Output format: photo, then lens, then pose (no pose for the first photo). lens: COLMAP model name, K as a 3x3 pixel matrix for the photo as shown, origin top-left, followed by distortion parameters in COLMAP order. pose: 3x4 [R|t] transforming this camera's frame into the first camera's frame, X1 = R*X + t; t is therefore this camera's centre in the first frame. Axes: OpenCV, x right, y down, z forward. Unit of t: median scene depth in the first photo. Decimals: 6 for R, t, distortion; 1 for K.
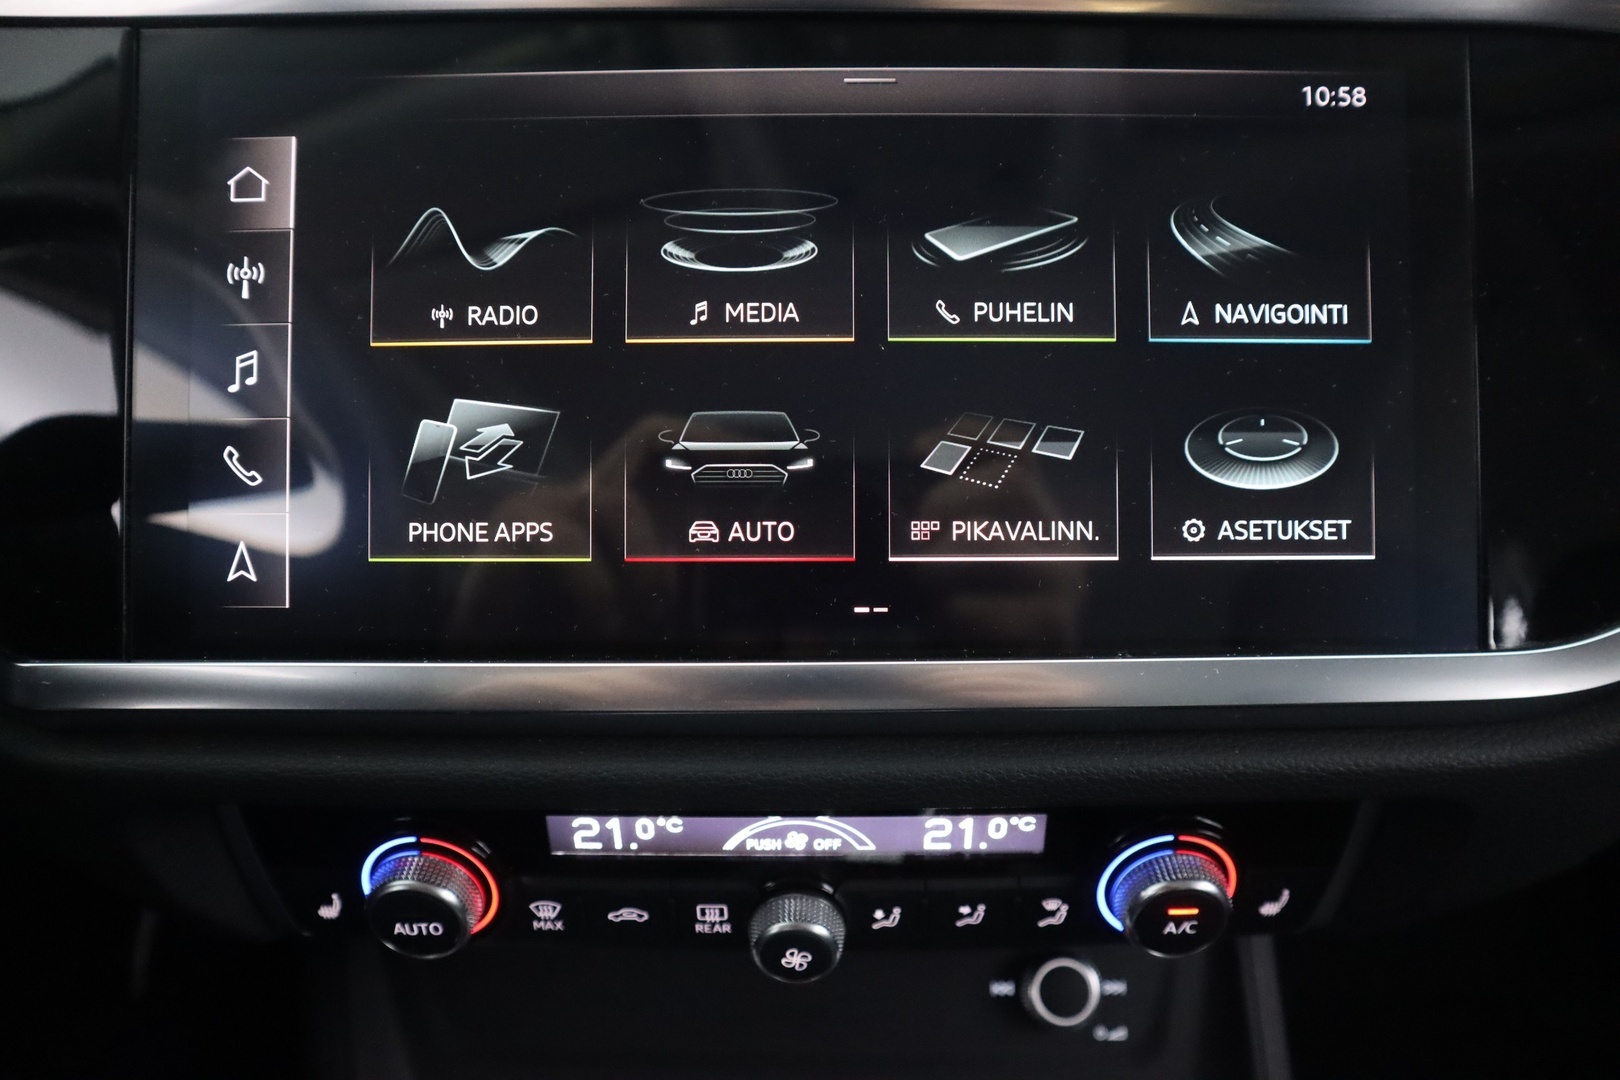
lens RADIAL K [[1154.2, 0, 805.6], [0, 1154.2, 538.8], [0, 0, 1]] dist [-0.034231, 0.024091]
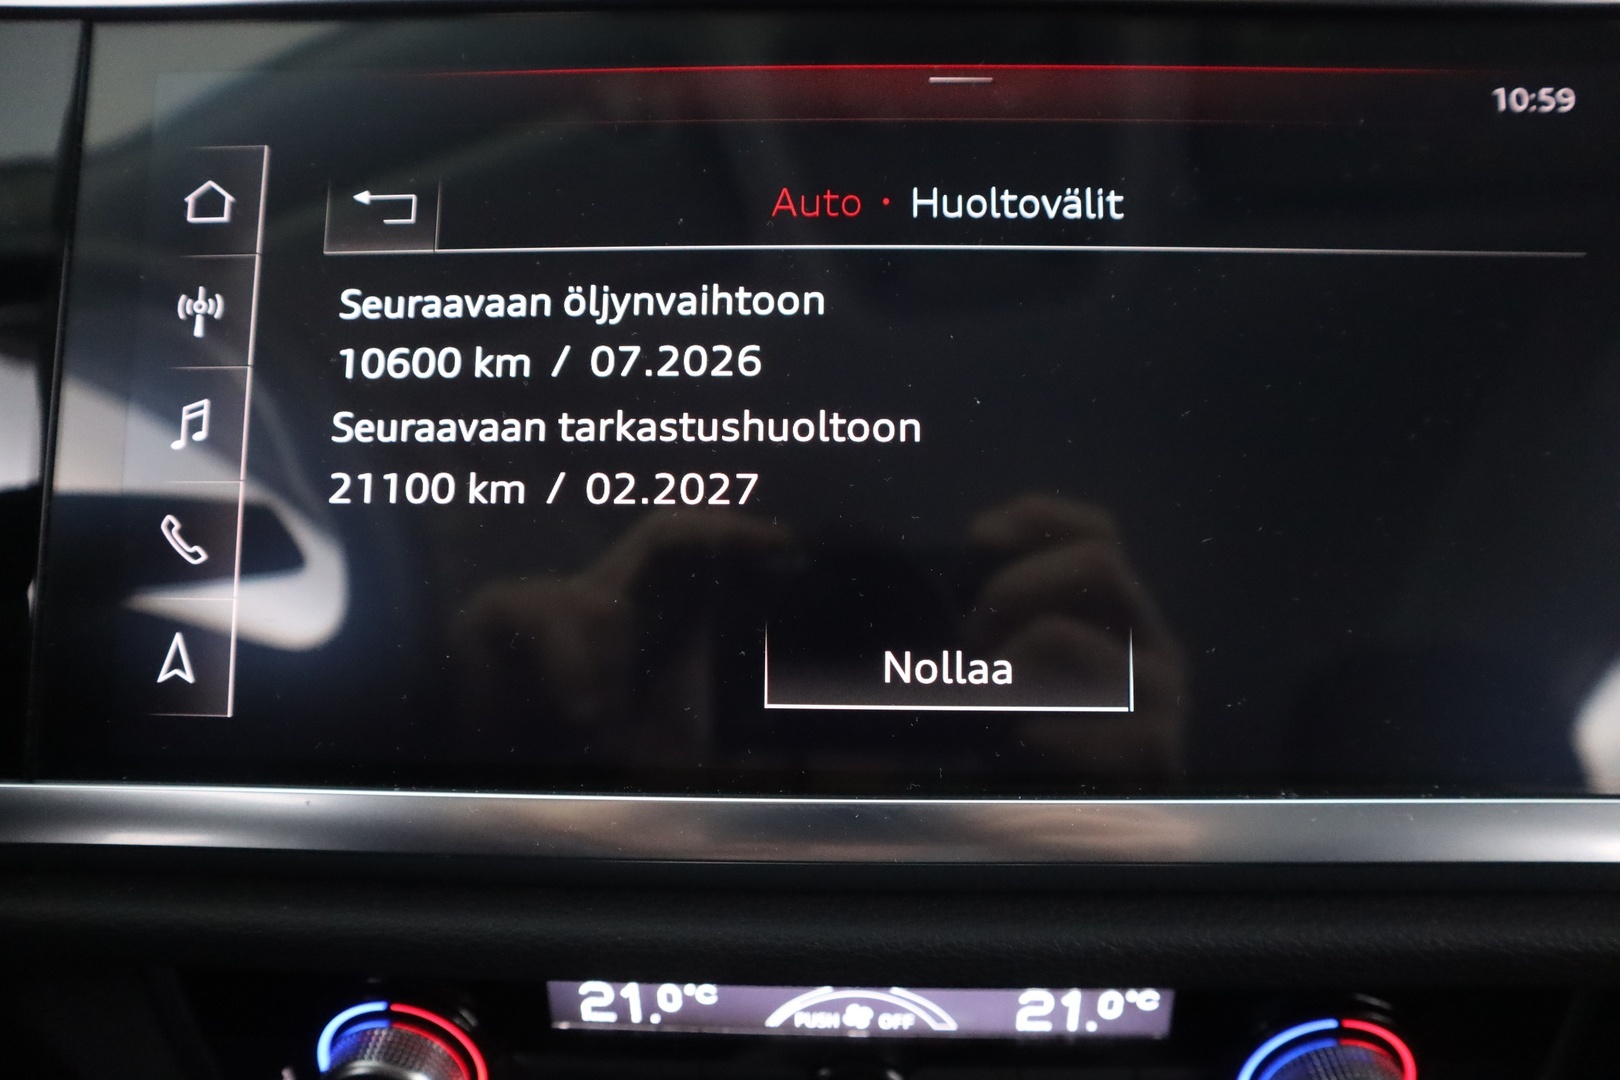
lens RADIAL K [[1154.2, 0, 816.4], [0, 1154.2, 539.6], [0, 0, 1]] dist [-0.034231, 0.024091]
pose [[0.999646, 0.010349, -0.024519, -0.021025], [-0.012370, 0.996411, -0.083744, -0.001149], [0.023564, 0.084017, 0.996186, 0.179250]]
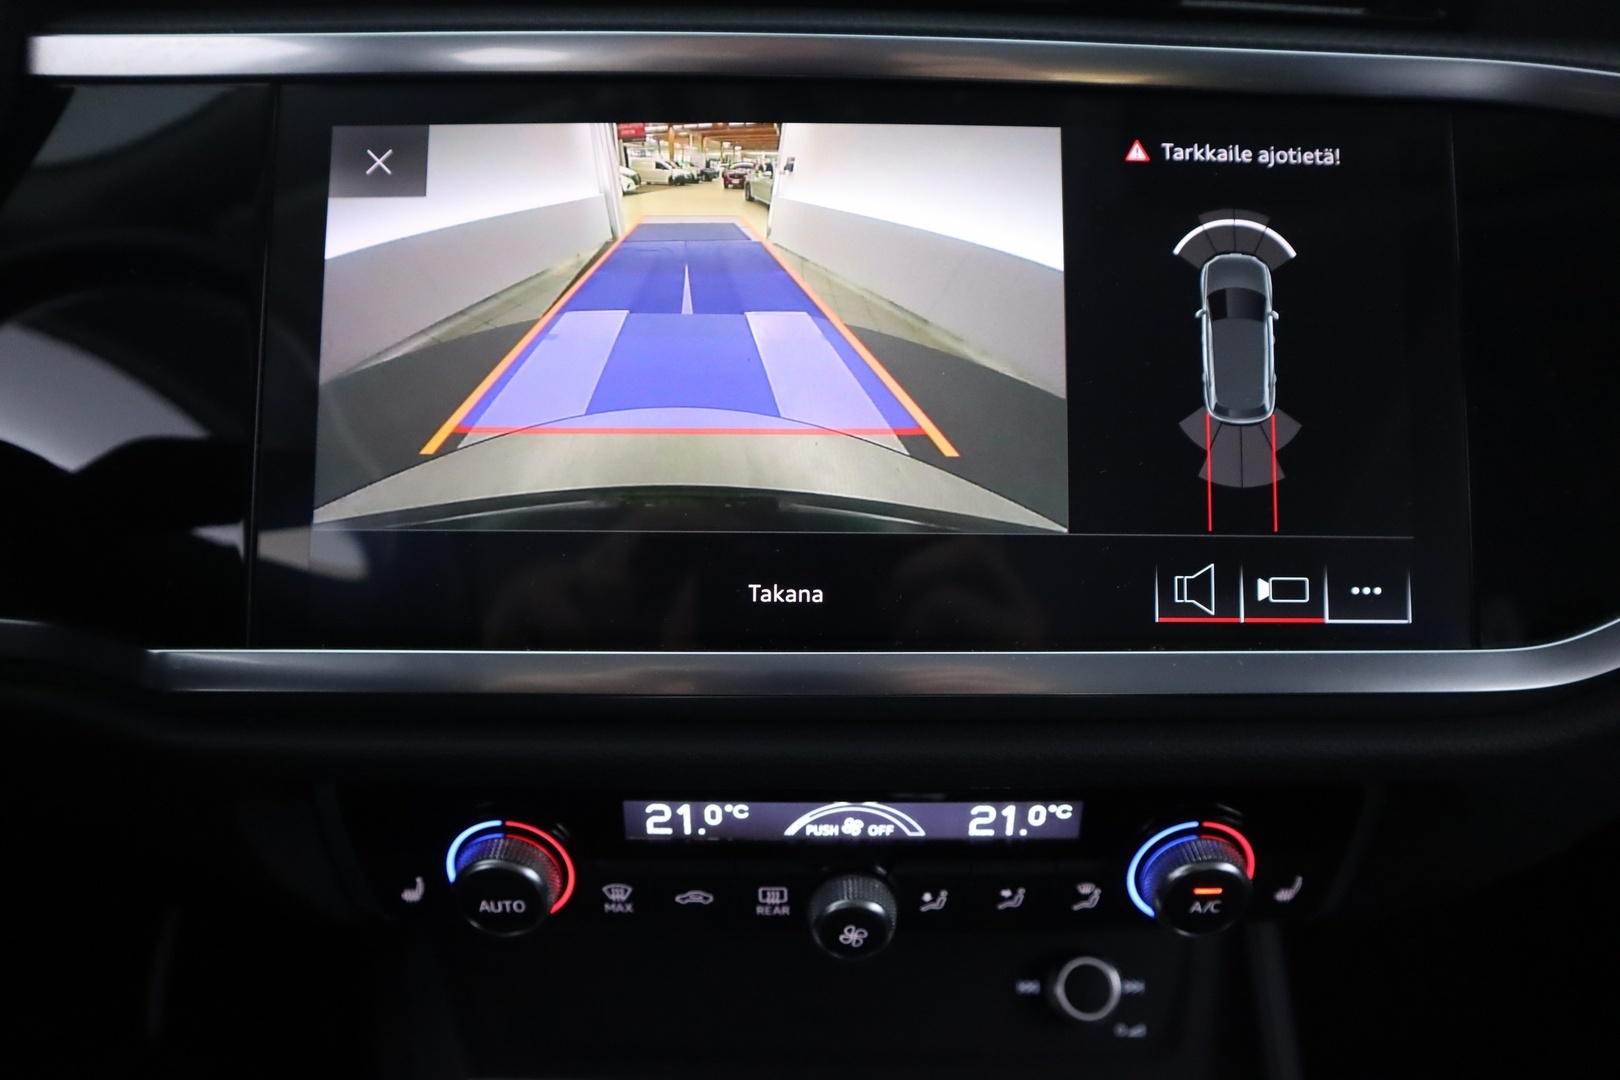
lens RADIAL K [[1154.2, 0, 810.7], [0, 1154.2, 528.0], [0, 0, 1]] dist [-0.034231, 0.024091]
pose [[0.999748, 0.010344, 0.019948, -0.073186], [-0.009111, 0.998099, -0.060956, 0.048440], [-0.020540, 0.060759, 0.997941, -0.101818]]
